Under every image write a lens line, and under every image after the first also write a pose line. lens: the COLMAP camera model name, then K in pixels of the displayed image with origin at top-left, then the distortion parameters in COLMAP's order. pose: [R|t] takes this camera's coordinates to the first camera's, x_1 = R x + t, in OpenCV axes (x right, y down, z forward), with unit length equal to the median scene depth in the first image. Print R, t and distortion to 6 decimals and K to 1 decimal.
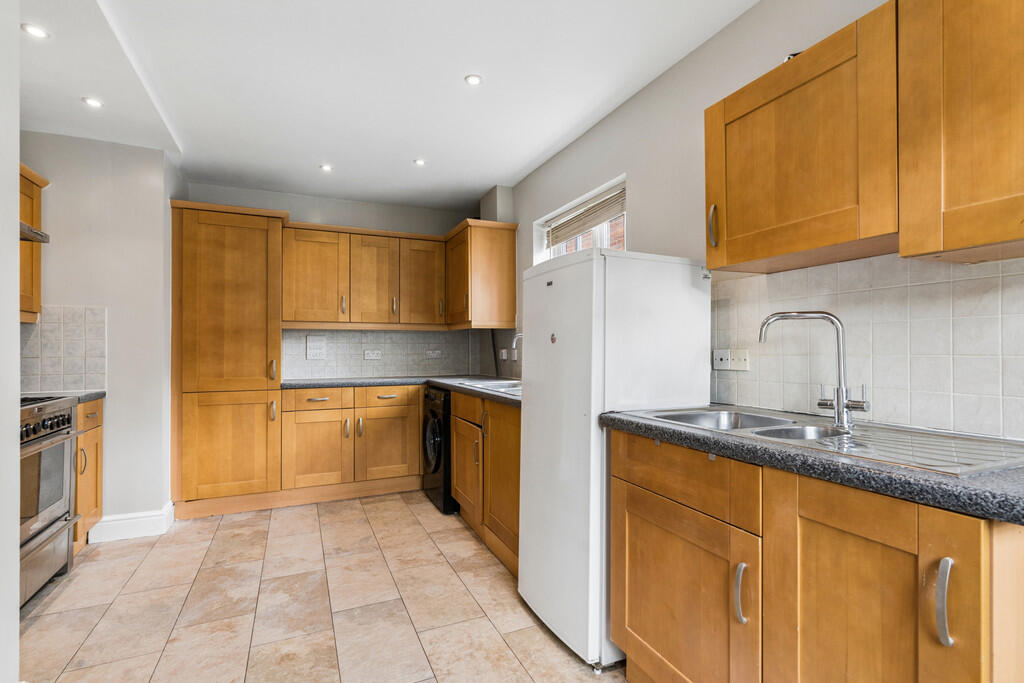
lens RADIAL K [[488.0, 0, 512.6], [0, 488.0, 344.4], [0, 0, 1]] dist [0.002119, -0.000534]
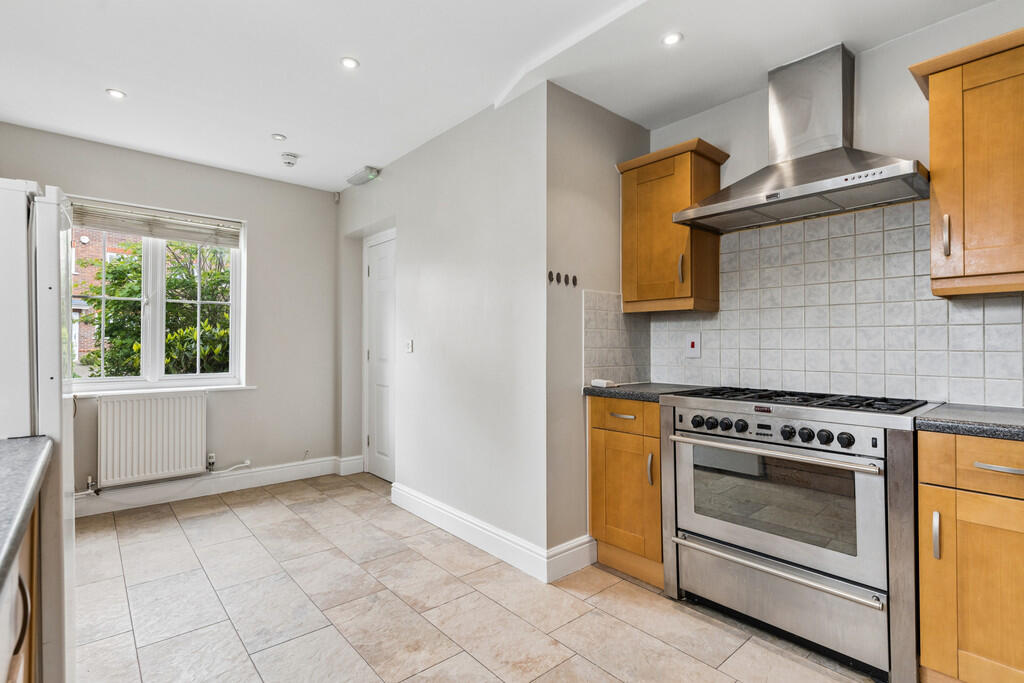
lens RADIAL K [[488.0, 0, 511.4], [0, 488.0, 342.0], [0, 0, 1]] dist [0.002119, -0.000534]
pose [[-0.954165, -0.002062, -0.299273, -0.328097], [0.001827, 0.999917, -0.012715, 0.031771], [0.299275, -0.012679, -0.954083, 1.881211]]
